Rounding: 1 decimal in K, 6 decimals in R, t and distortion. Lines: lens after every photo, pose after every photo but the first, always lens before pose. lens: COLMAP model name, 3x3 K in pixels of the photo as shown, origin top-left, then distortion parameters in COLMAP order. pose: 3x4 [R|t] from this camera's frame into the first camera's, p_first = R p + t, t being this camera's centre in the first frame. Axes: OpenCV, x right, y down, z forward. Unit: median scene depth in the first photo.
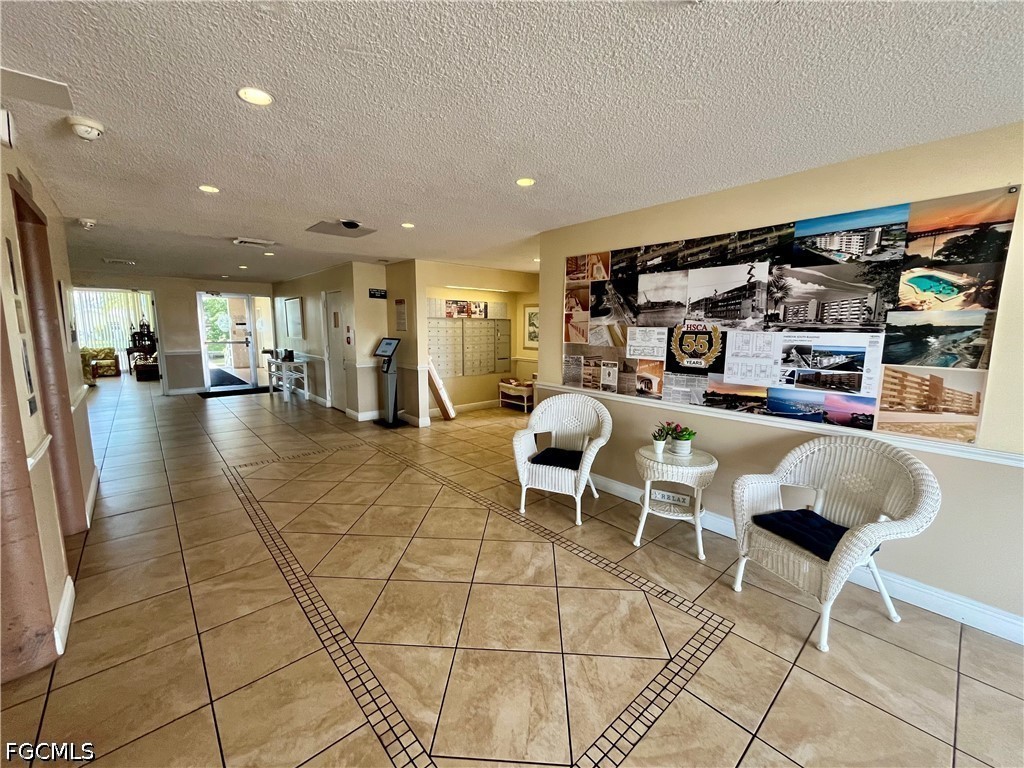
lens RADIAL K [[414.5, 0, 510.3], [0, 414.5, 384.3], [0, 0, 1]] dist [-0.001499, 0.000019]
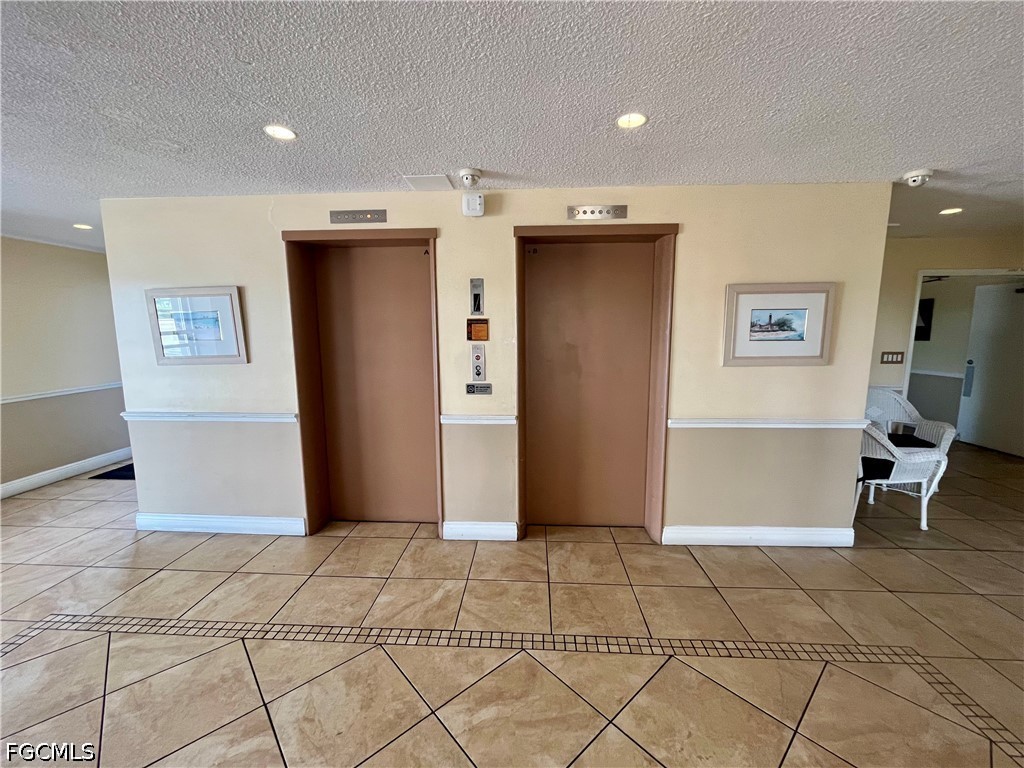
lens RADIAL K [[414.5, 0, 510.3], [0, 414.5, 384.3], [0, 0, 1]] dist [-0.001499, 0.000019]
pose [[-0.706914, 0.088597, -0.701728, -0.149338], [-0.099239, 0.969886, 0.222426, -0.250688], [0.700303, 0.226875, -0.676834, 1.680044]]
